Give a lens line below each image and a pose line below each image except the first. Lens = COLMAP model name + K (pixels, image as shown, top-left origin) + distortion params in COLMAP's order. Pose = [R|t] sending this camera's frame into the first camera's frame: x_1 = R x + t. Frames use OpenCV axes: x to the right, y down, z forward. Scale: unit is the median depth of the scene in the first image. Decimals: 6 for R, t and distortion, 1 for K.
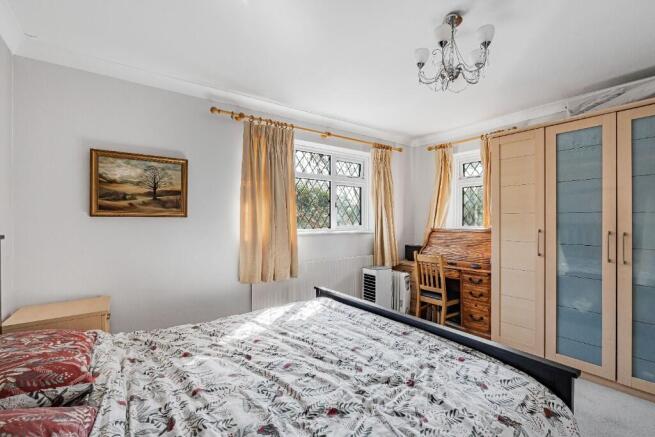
lens RADIAL K [[299.6, 0, 326.4], [0, 299.6, 218.0], [0, 0, 1]] dist [0.002649, 0.000472]
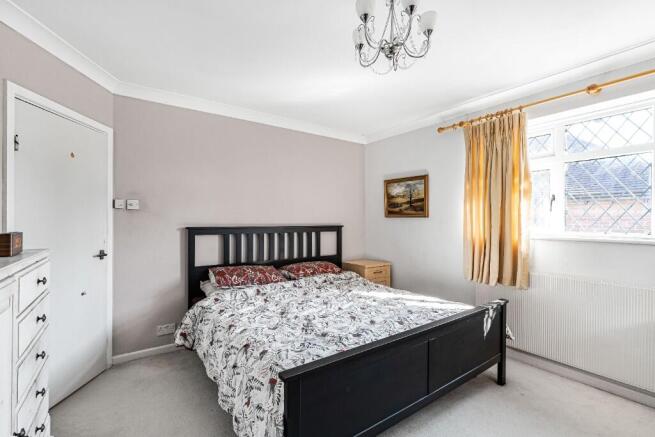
lens RADIAL K [[299.6, 0, 326.6], [0, 299.6, 219.6], [0, 0, 1]] dist [0.002649, 0.000472]
pose [[-0.011935, -0.000900, -0.999928, 0.814468], [0.000616, 0.999999, -0.000907, 0.007220], [0.999929, -0.000627, -0.011935, 0.522777]]
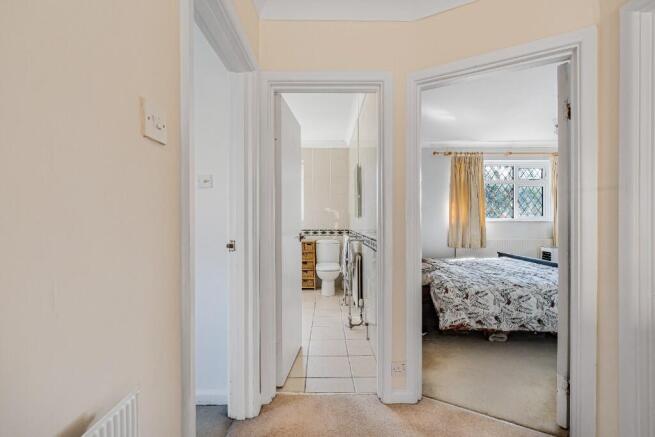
lens RADIAL K [[299.6, 0, 326.4], [0, 299.6, 221.0], [0, 0, 1]] dist [0.002649, 0.000472]
pose [[0.819341, -0.000026, -0.573306, 0.138347], [0.004985, 0.999963, 0.007080, 0.046658], [0.573284, -0.008659, 0.819311, -0.893015]]
